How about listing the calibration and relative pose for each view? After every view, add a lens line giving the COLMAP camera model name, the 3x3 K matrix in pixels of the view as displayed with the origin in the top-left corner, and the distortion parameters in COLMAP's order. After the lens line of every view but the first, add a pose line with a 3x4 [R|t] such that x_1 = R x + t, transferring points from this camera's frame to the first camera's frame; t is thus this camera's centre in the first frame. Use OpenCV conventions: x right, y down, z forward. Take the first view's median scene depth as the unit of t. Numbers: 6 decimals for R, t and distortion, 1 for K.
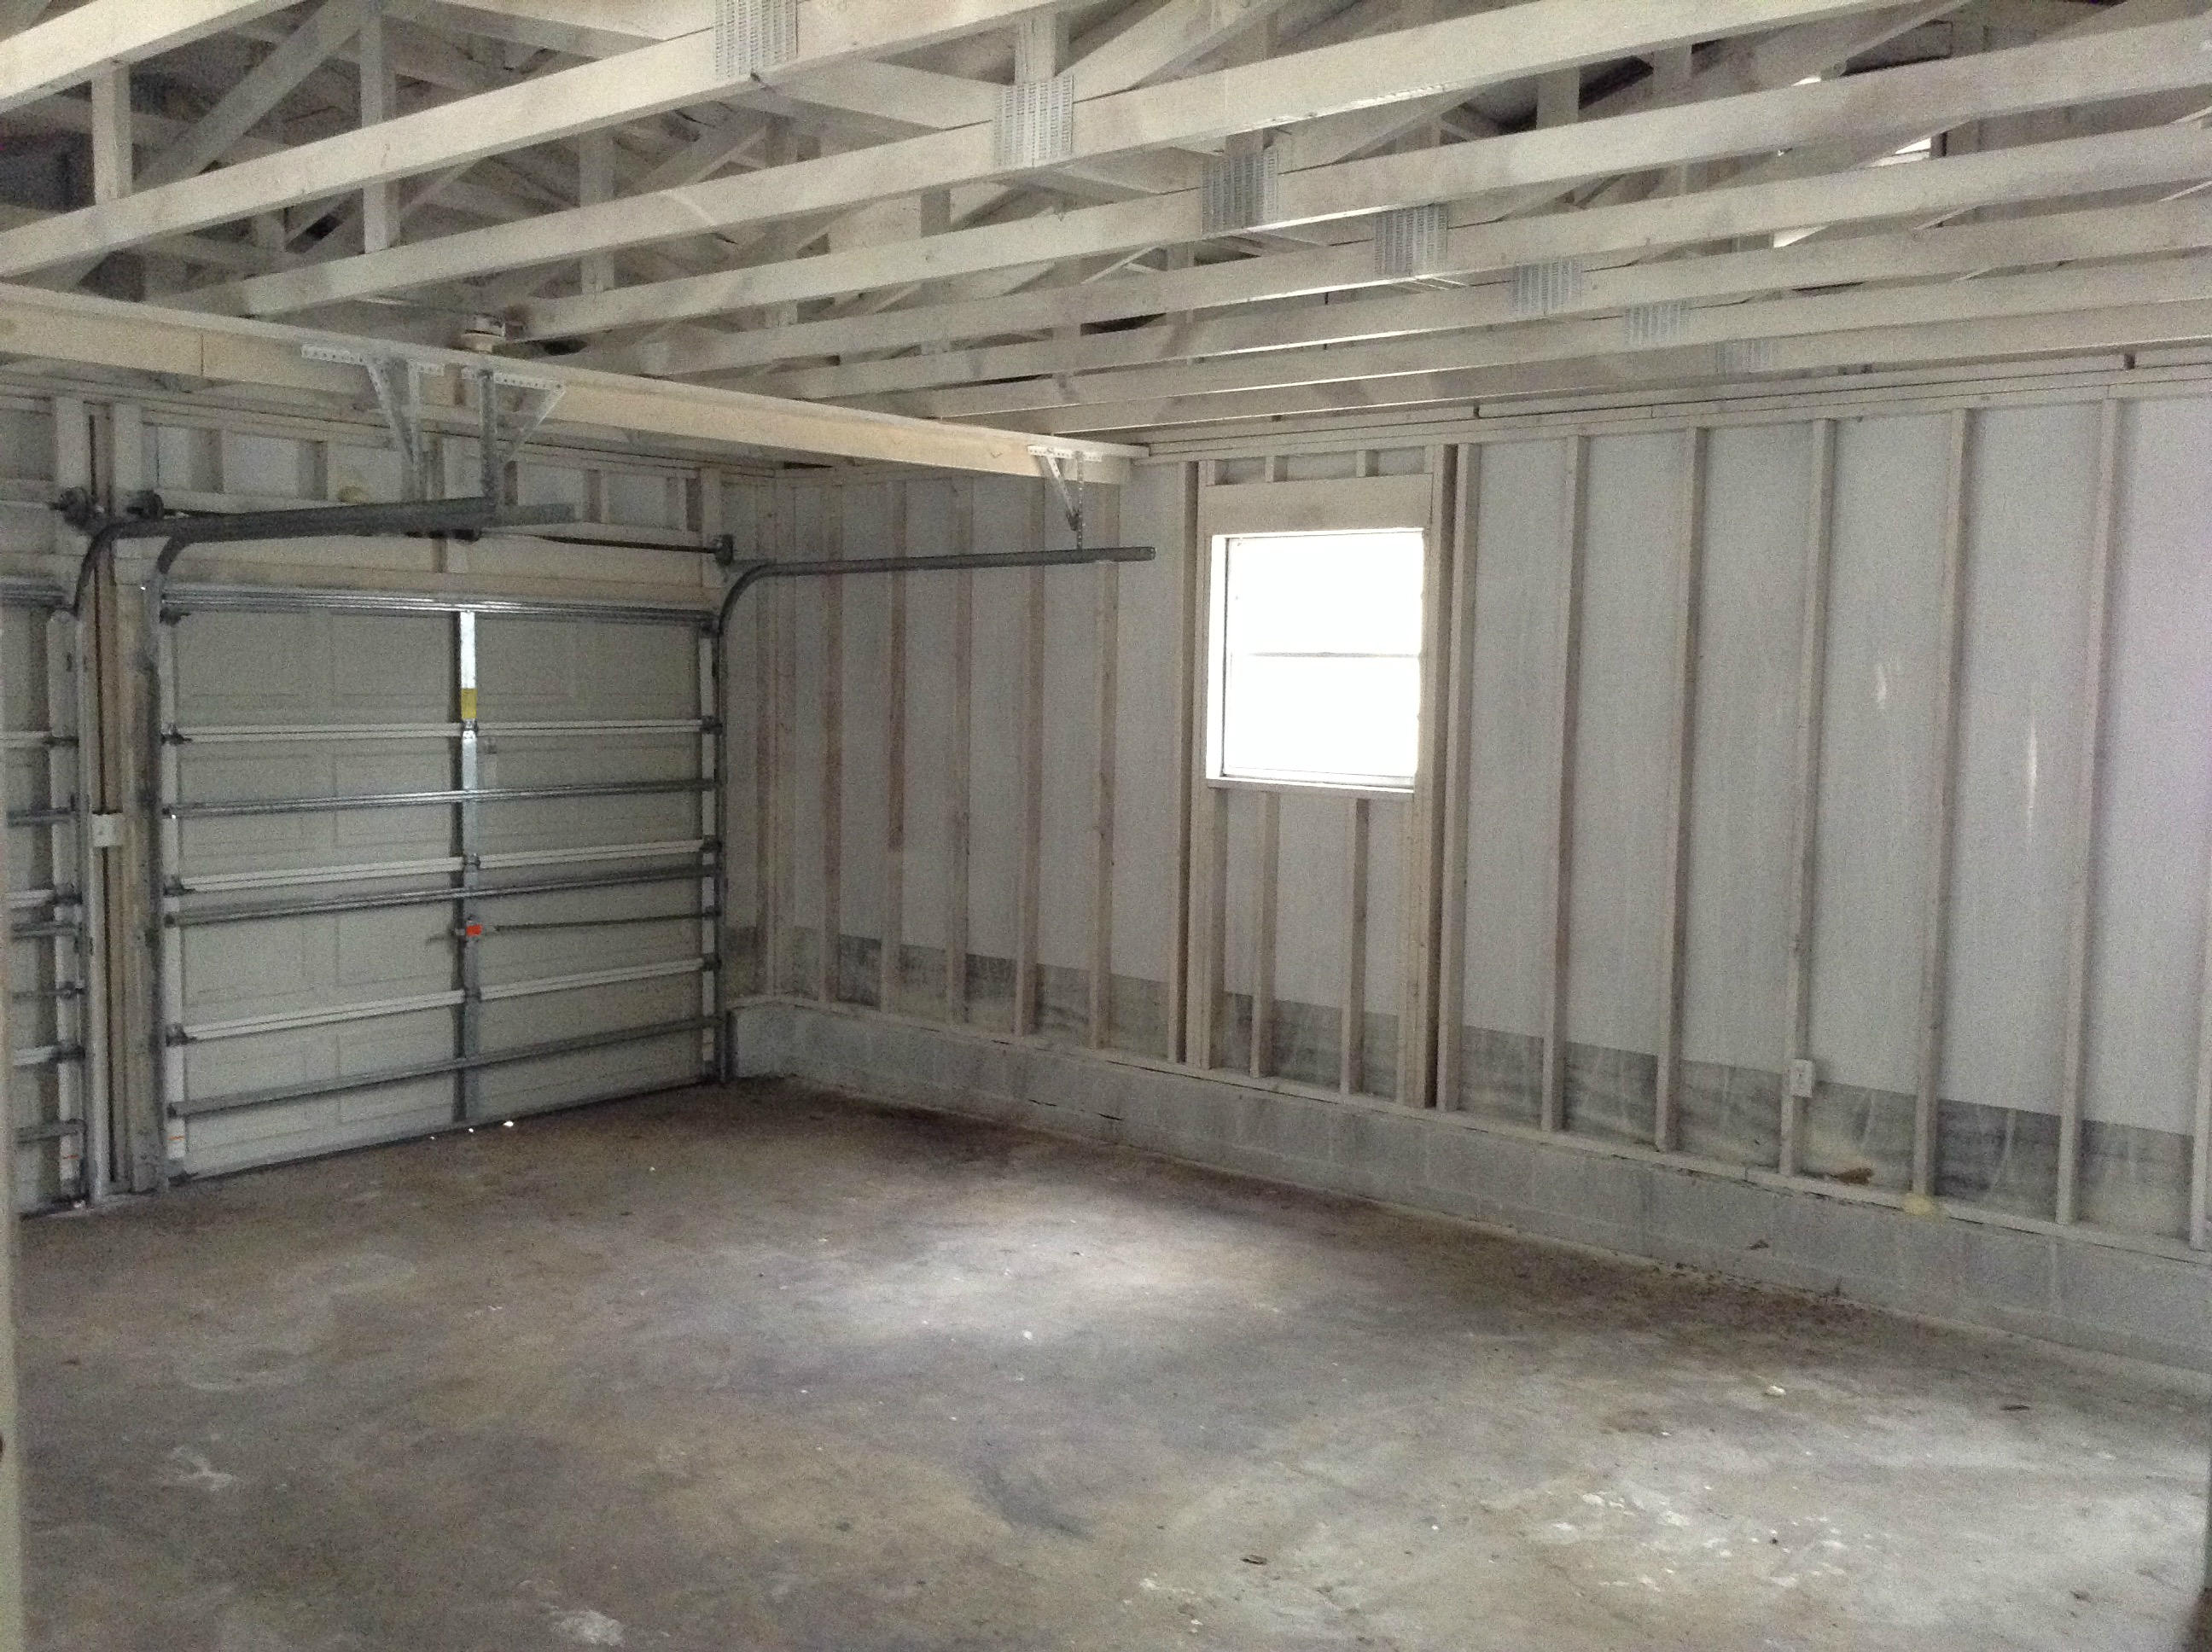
lens RADIAL K [[2036.1, 0, 1106.0], [0, 2036.1, 826.0], [0, 0, 1]] dist [0.115219, -0.142051]
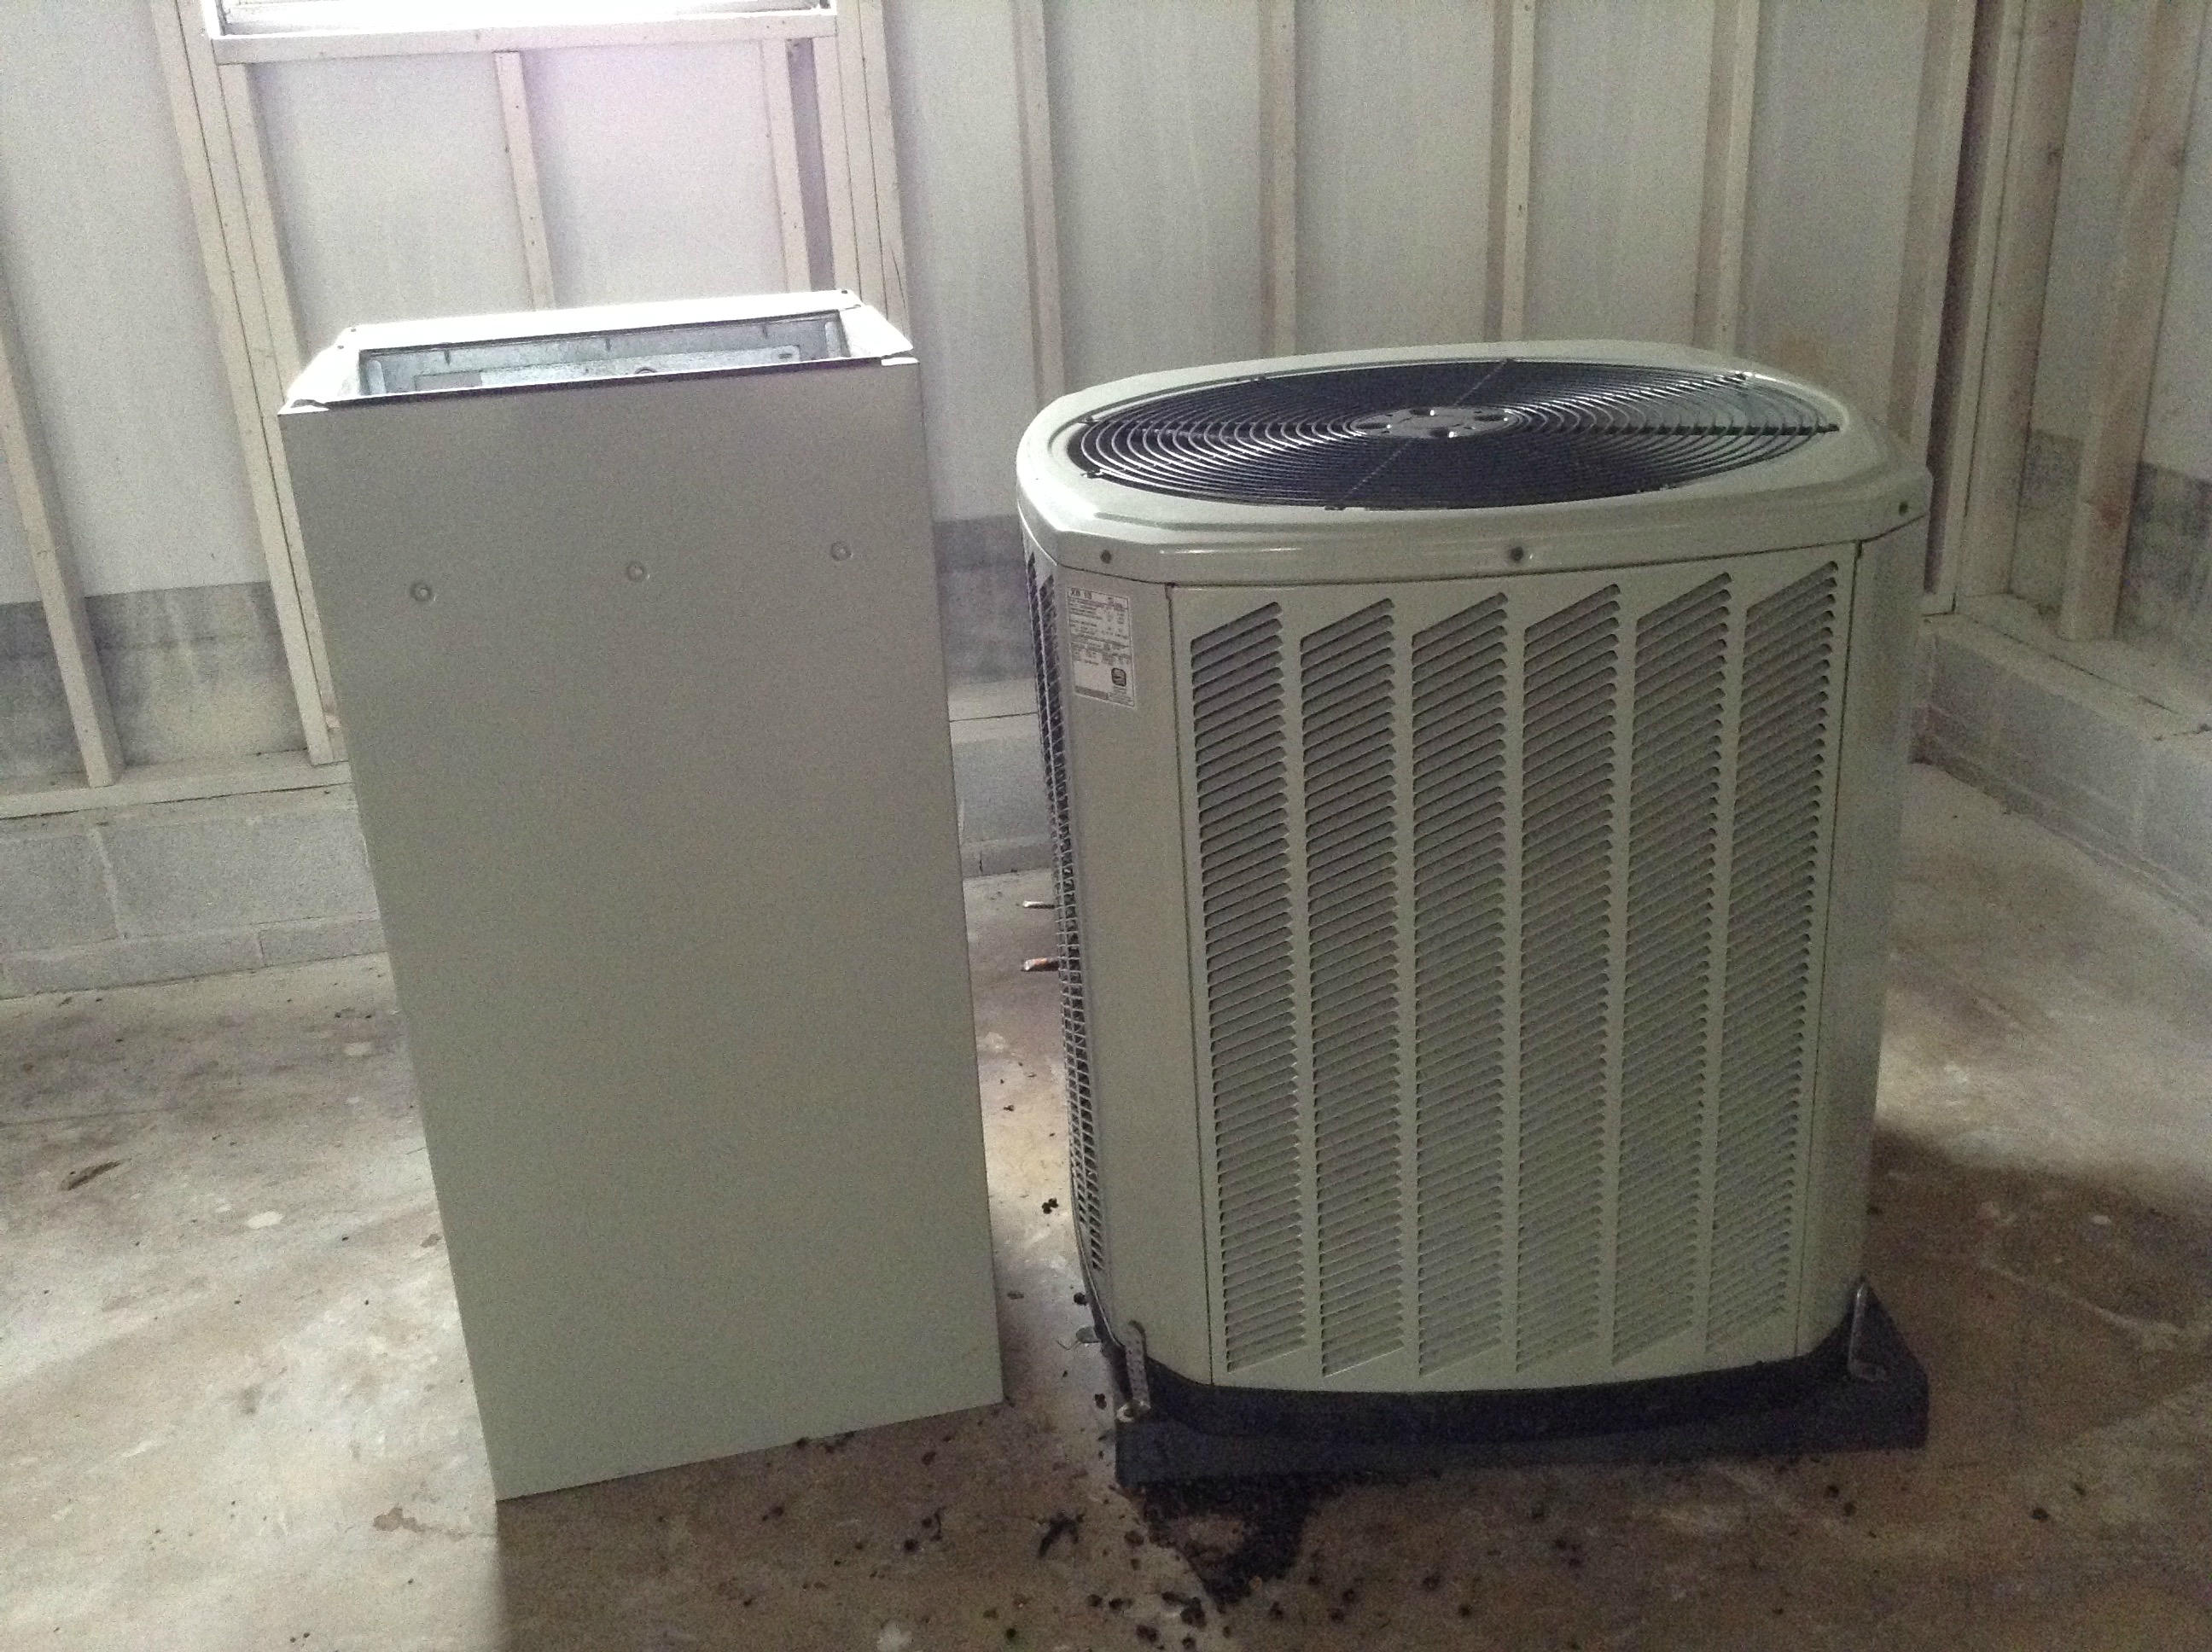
lens RADIAL K [[2036.1, 0, 1106.0], [0, 2036.1, 826.0], [0, 0, 1]] dist [0.115219, -0.142051]
pose [[0.634485, -0.332477, 0.697774, 0.237470], [0.125105, 0.935029, 0.331767, 0.048354], [-0.762744, -0.123206, 0.634856, 0.431872]]
